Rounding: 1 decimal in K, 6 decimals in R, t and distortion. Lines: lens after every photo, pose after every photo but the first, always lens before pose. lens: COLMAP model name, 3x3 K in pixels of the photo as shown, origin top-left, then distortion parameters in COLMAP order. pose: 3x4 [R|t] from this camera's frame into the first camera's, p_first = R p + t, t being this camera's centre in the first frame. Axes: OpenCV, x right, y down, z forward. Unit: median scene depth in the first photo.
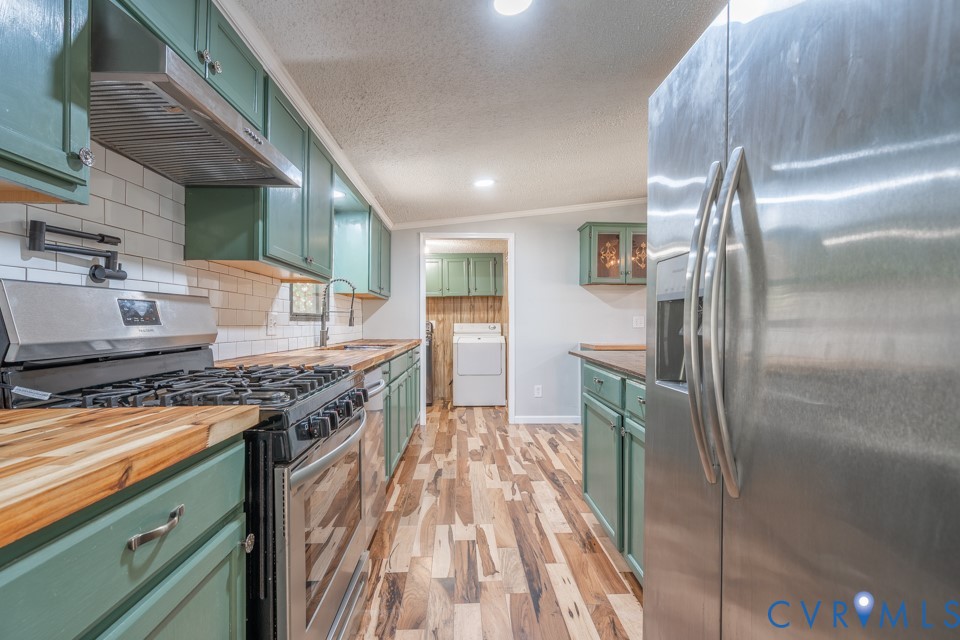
lens RADIAL K [[431.2, 0, 474.8], [0, 431.2, 321.6], [0, 0, 1]] dist [0.000749, 0.000244]
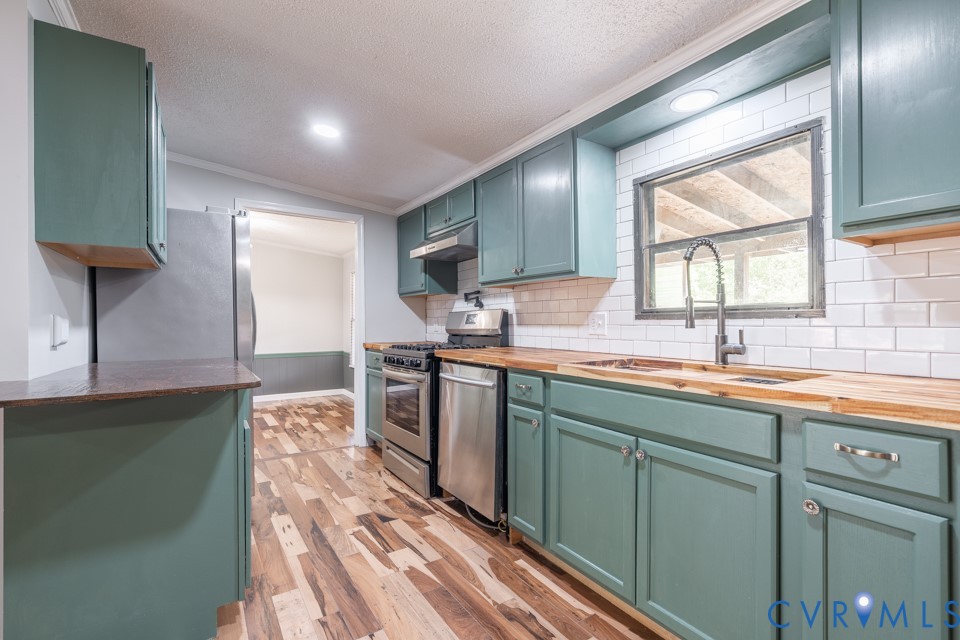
lens RADIAL K [[431.2, 0, 474.8], [0, 431.2, 321.6], [0, 0, 1]] dist [0.000749, 0.000244]
pose [[-0.856711, 0.004456, -0.515777, 0.381269], [0.008371, 0.999951, -0.005265, 0.005725], [0.515728, -0.008828, -0.856707, 2.266806]]
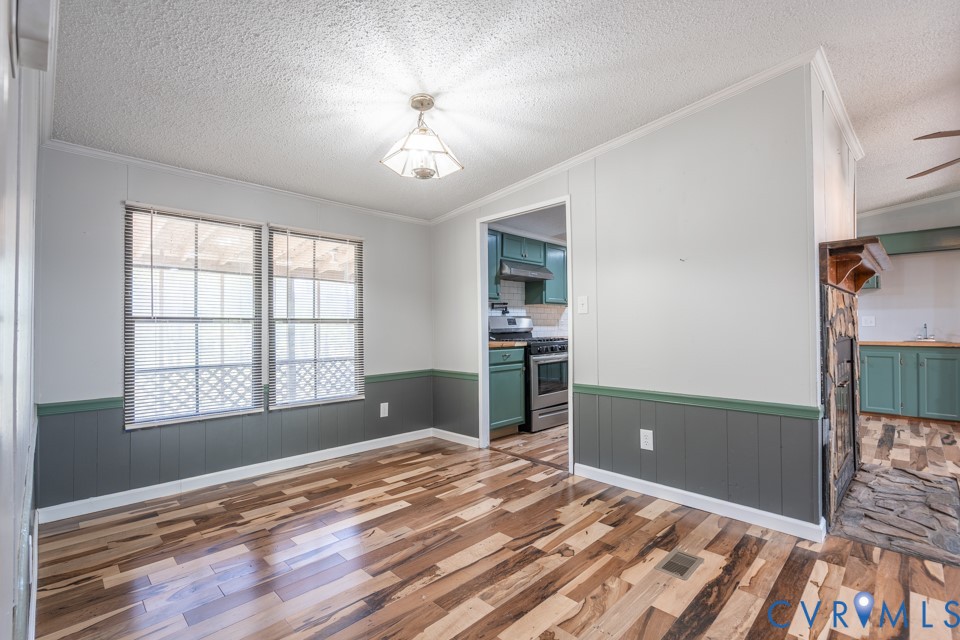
lens RADIAL K [[431.2, 0, 474.8], [0, 431.2, 321.6], [0, 0, 1]] dist [0.000749, 0.000244]
pose [[0.676856, -0.017215, -0.735914, 1.309222], [0.012825, 0.999851, -0.011593, 0.012570], [0.736003, -0.001591, 0.676976, -1.321539]]
